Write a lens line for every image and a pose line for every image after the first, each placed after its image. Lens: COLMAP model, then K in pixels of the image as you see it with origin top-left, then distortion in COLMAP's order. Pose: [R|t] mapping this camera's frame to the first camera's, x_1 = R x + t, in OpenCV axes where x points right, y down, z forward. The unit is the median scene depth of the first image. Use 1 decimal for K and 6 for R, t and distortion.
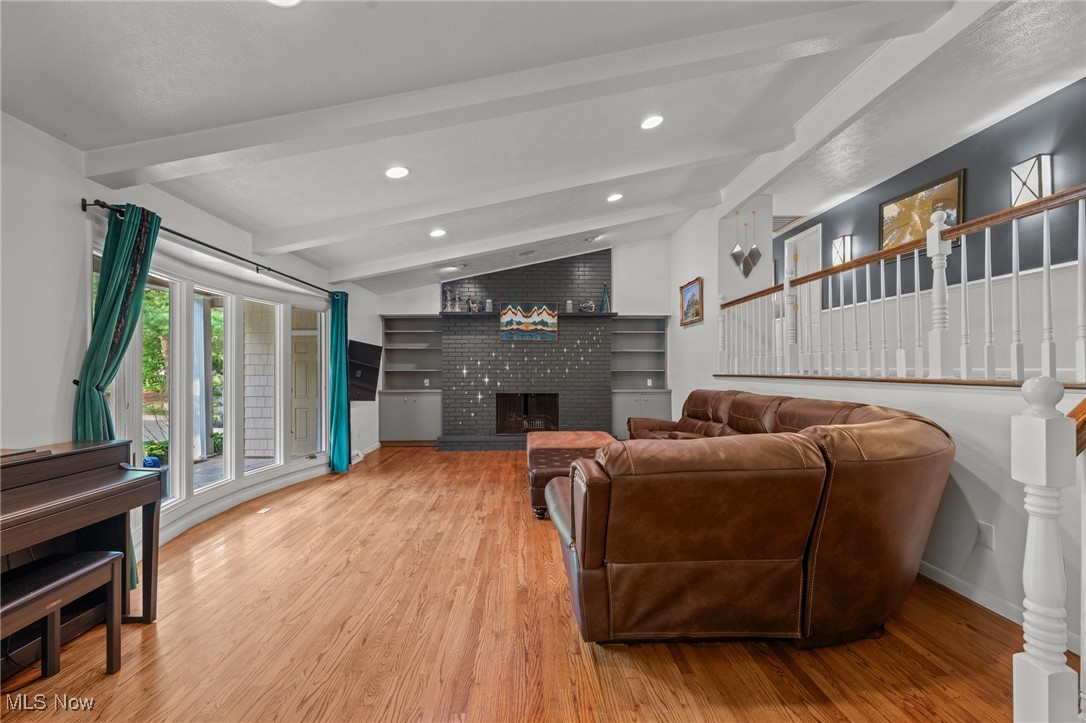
lens RADIAL K [[460.0, 0, 545.3], [0, 460.0, 367.6], [0, 0, 1]] dist [-0.002310, 0.000125]
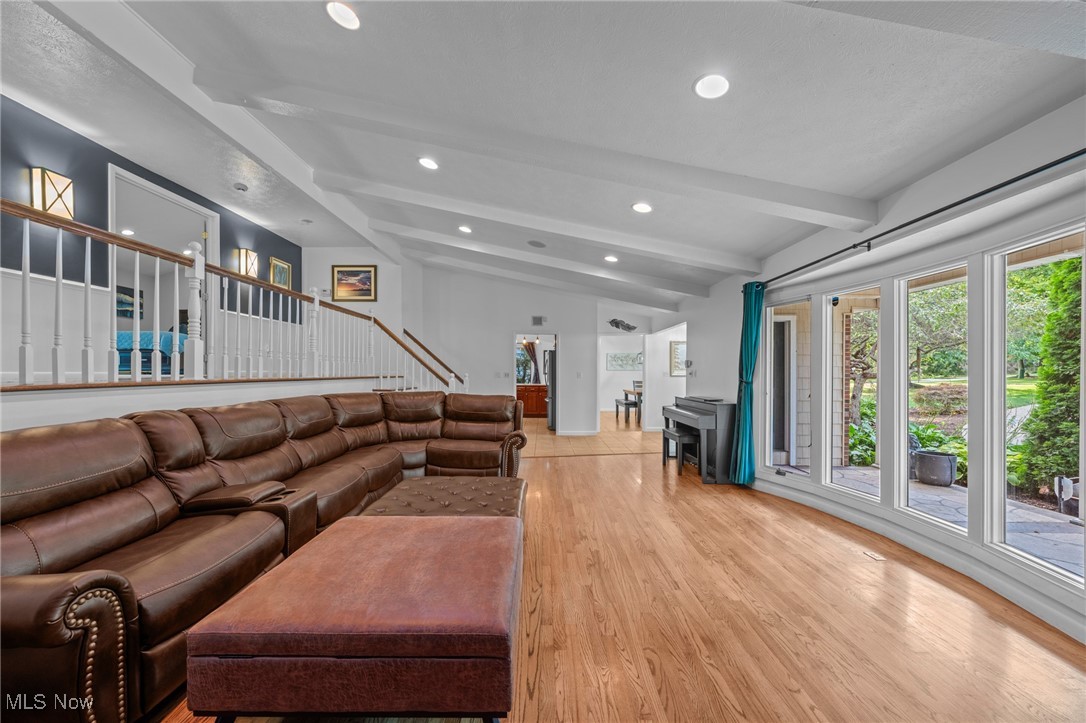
lens RADIAL K [[400.4, 0, 539.0], [0, 400.4, 363.4], [0, 0, 1]] dist [0.000835, 0.000188]
pose [[-0.998212, 0.002388, 0.059720, -0.053190], [0.000878, 0.999680, -0.025296, 0.003870], [-0.059761, -0.025198, -0.997895, 0.966135]]
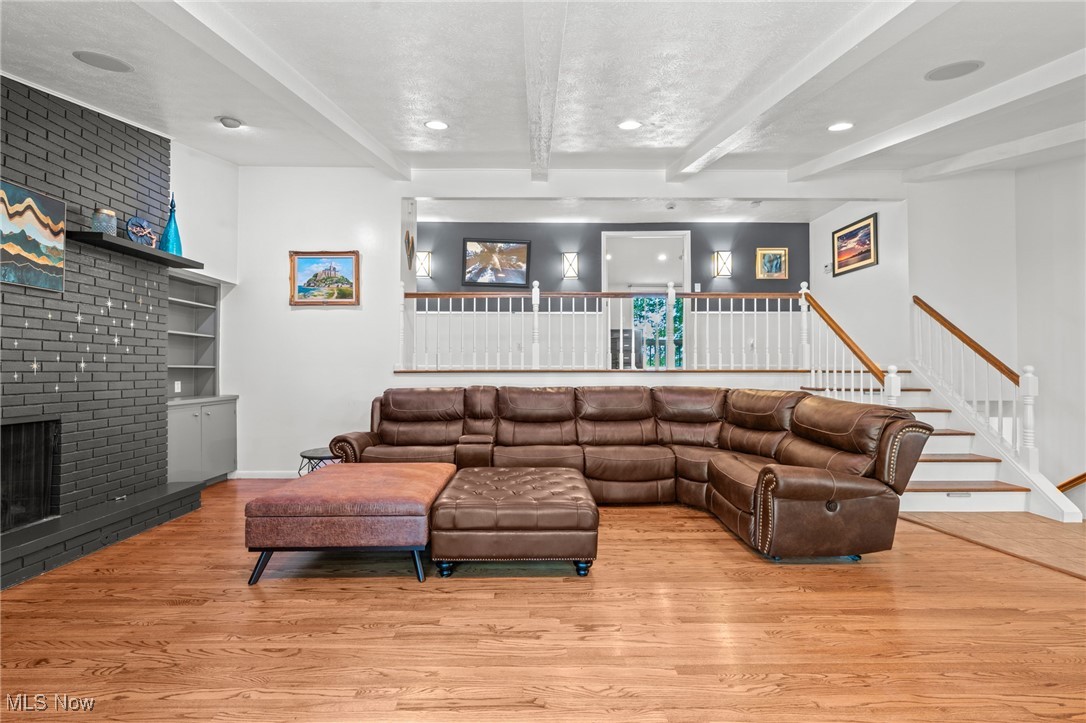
lens RADIAL K [[434.8, 0, 541.4], [0, 434.8, 361.8], [0, 0, 1]] dist [0.000503, 0.000635]
pose [[0.027048, 0.019722, 0.999440, -0.359012], [-0.003099, 0.999802, -0.019645, 0.010297], [-0.999629, -0.002566, 0.027104, 0.560790]]
